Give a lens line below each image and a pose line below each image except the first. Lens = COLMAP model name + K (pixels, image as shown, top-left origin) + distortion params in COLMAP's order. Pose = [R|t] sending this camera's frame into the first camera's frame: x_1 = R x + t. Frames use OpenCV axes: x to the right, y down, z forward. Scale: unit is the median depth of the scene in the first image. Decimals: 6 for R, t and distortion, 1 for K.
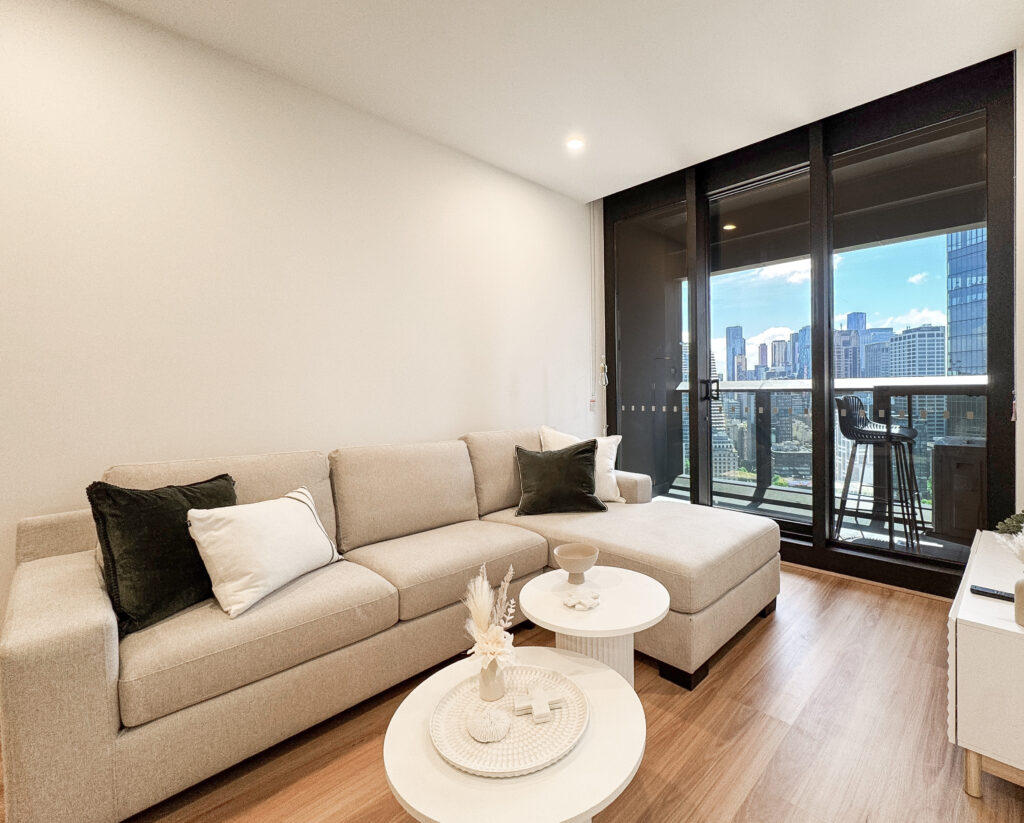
lens RADIAL K [[469.9, 0, 553.8], [0, 469.9, 391.0], [0, 0, 1]] dist [-0.000243, -0.000100]
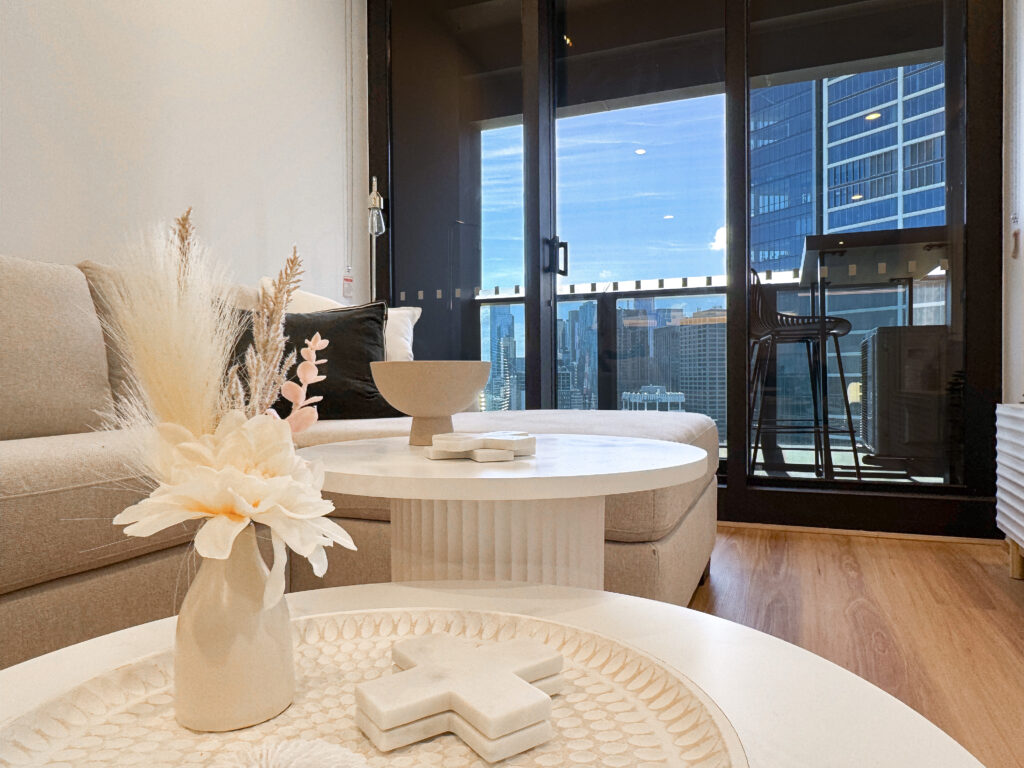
lens RADIAL K [[696.1, 0, 512.0], [0, 696.1, 384.0], [0, 0, 1]] dist [0.000132, -0.000293]
pose [[0.929661, 0.002758, 0.368406, -0.059020], [-0.004236, 0.999986, 0.003201, 0.217854], [-0.368392, -0.004537, 0.929659, 0.286778]]
